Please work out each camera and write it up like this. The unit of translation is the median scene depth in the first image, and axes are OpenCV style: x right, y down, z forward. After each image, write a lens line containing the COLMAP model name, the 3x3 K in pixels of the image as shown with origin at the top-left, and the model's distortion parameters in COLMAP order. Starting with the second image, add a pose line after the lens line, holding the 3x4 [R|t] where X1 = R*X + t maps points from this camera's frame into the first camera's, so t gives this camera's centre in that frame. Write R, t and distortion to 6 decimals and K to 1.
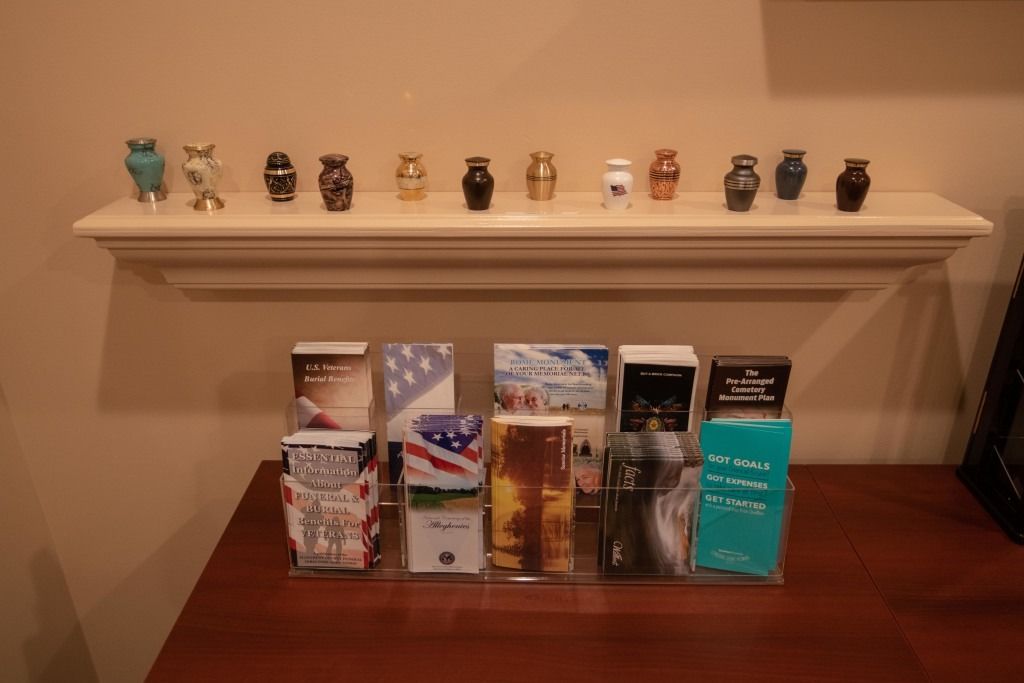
lens RADIAL K [[769.3, 0, 505.4], [0, 769.3, 341.1], [0, 0, 1]] dist [0.001470, 0.001207]
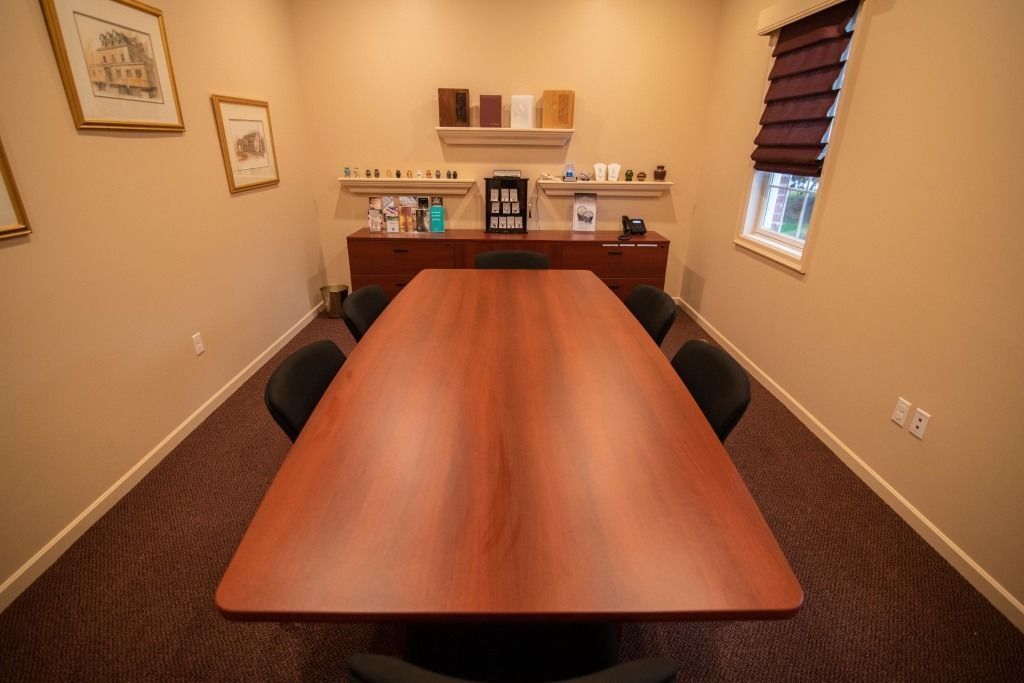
lens RADIAL K [[481.4, 0, 512.7], [0, 481.4, 334.0], [0, 0, 1]] dist [-0.000742, 0.000345]
pose [[0.999017, -0.001456, 0.044308, 0.758942], [0.004419, 0.997753, -0.066852, 1.448324], [-0.044111, 0.066982, 0.996779, -3.073439]]
